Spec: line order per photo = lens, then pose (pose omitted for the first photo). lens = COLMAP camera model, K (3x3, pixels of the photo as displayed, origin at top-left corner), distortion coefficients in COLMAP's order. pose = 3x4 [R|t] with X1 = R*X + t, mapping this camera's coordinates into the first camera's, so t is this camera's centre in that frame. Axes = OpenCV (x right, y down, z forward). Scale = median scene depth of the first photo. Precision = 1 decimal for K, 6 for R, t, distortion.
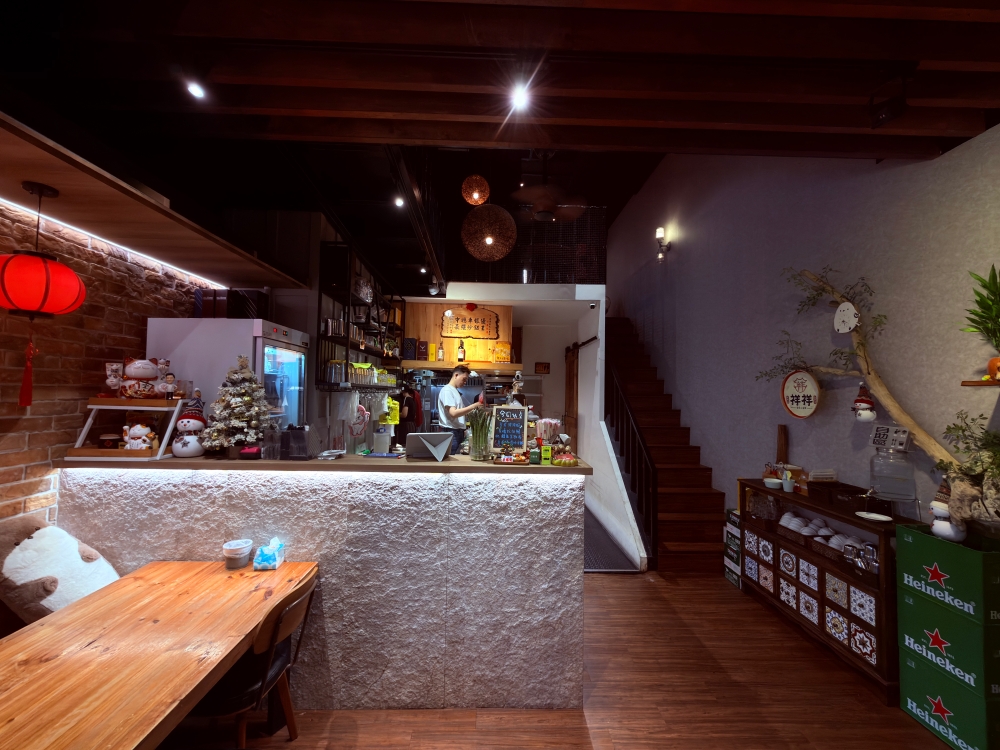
lens RADIAL K [[399.3, 0, 501.1], [0, 399.3, 375.6], [0, 0, 1]] dist [0.001047, -0.000450]
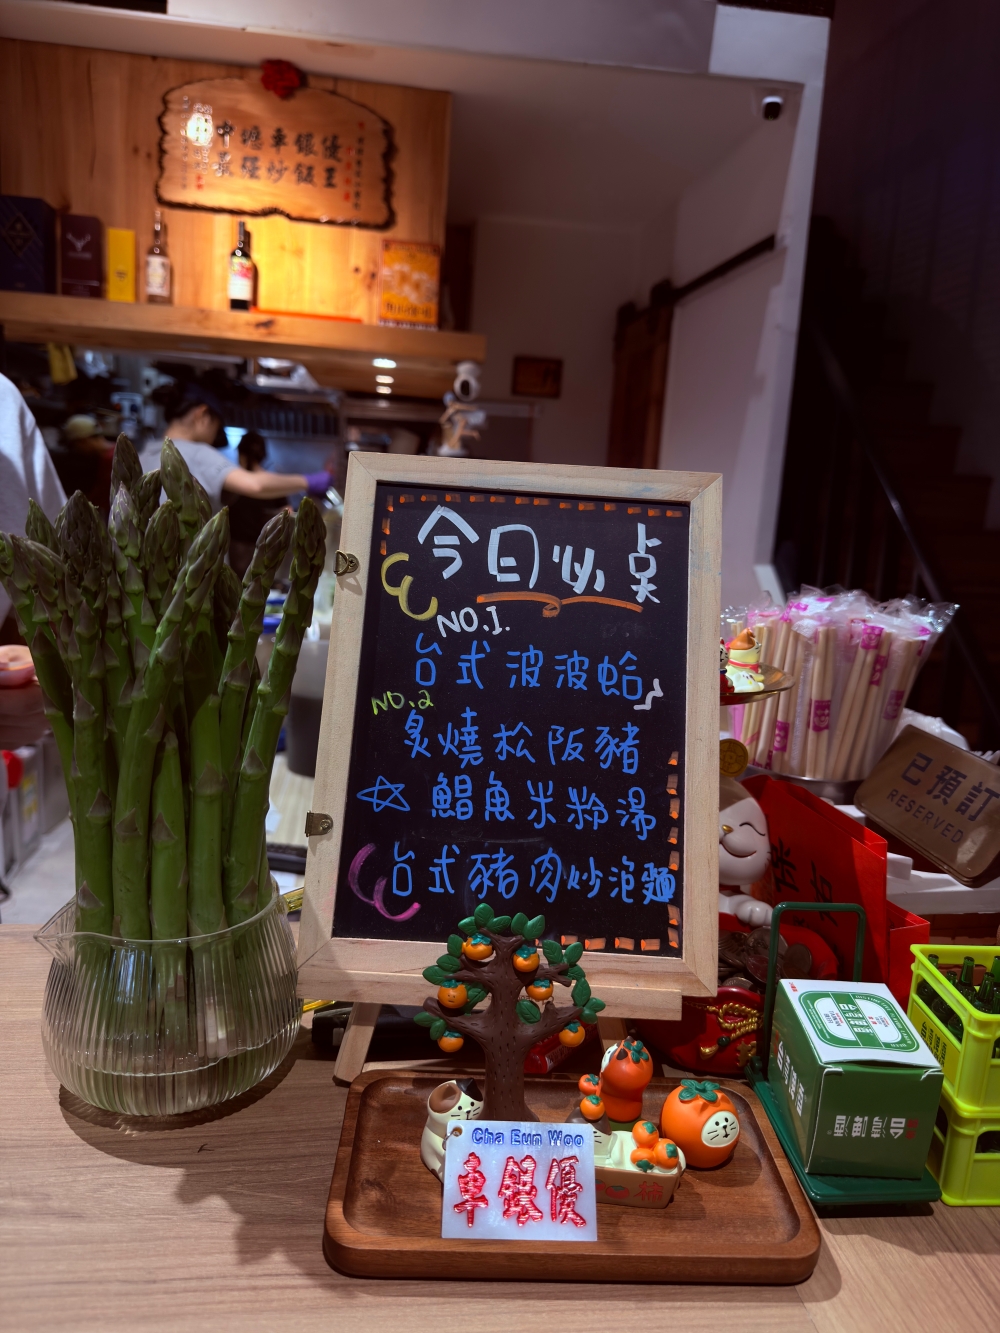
lens RADIAL K [[951.3, 0, 500.6], [0, 951.3, 670.3], [0, 0, 1]] dist [-0.001771, -0.004937]
pose [[0.993004, 0.017357, 0.116799, -0.003881], [-0.045315, 0.969417, 0.241198, 0.031438], [-0.109041, -0.244803, 0.963422, 0.346730]]
